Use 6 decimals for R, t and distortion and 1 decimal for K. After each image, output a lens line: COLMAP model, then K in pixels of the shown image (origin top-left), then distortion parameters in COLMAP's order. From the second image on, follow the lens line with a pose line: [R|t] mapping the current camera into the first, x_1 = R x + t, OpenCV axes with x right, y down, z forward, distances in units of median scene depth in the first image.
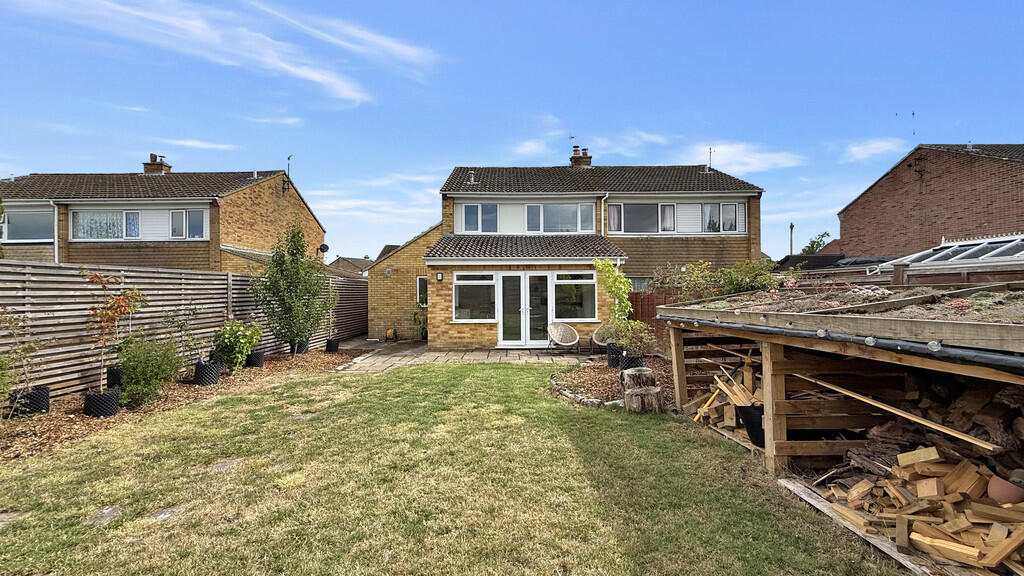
lens RADIAL K [[413.3, 0, 512.0], [0, 413.3, 286.1], [0, 0, 1]] dist [-0.001035, 0.000186]
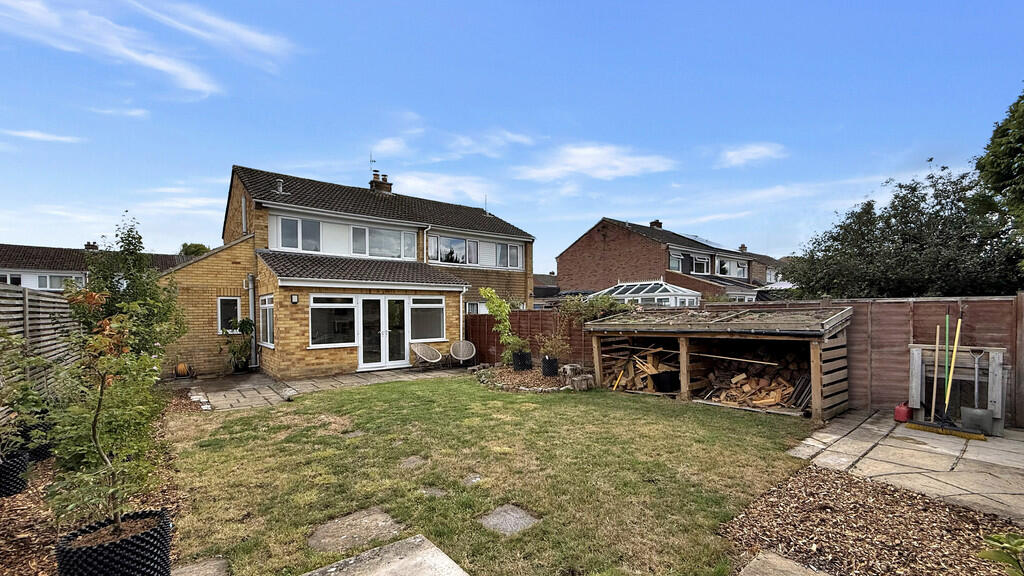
lens RADIAL K [[413.3, 0, 523.9], [0, 413.3, 319.3], [0, 0, 1]] dist [-0.001035, 0.000186]
pose [[0.782571, -0.011448, 0.622456, -0.339413], [-0.002440, 0.999767, 0.021455, 0.001493], [-0.622556, -0.018309, 0.782361, -0.029452]]
